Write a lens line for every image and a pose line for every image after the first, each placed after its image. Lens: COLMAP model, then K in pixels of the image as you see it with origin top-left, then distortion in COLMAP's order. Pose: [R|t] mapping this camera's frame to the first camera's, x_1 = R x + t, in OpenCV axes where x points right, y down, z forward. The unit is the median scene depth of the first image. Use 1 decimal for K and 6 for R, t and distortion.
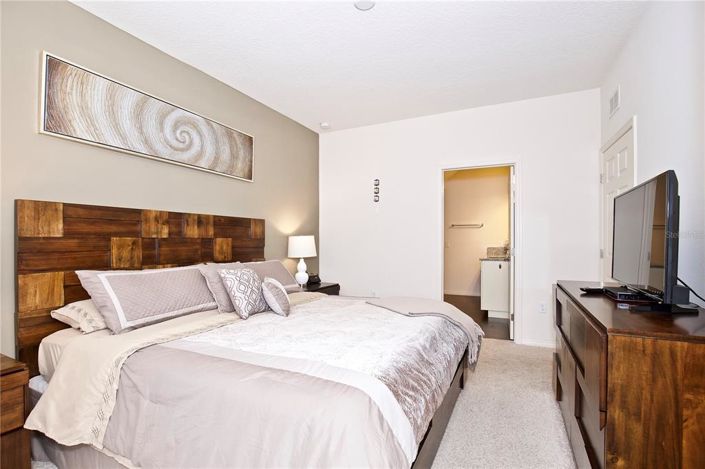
lens RADIAL K [[329.0, 0, 354.3], [0, 329.0, 238.3], [0, 0, 1]] dist [0.000411, 0.000059]
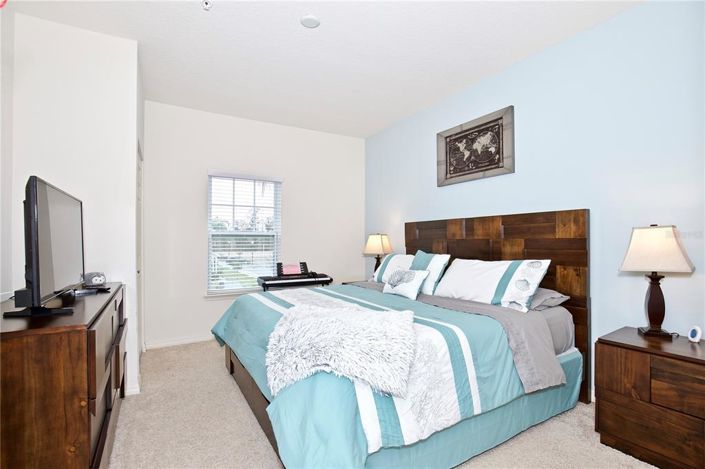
lens RADIAL K [[329.0, 0, 354.3], [0, 329.0, 238.3], [0, 0, 1]] dist [0.000411, 0.000059]
pose [[-0.534329, -0.017167, -0.845102, 0.898286], [0.003113, 0.999747, -0.022276, 0.035353], [0.845271, -0.014533, -0.534140, 1.357591]]
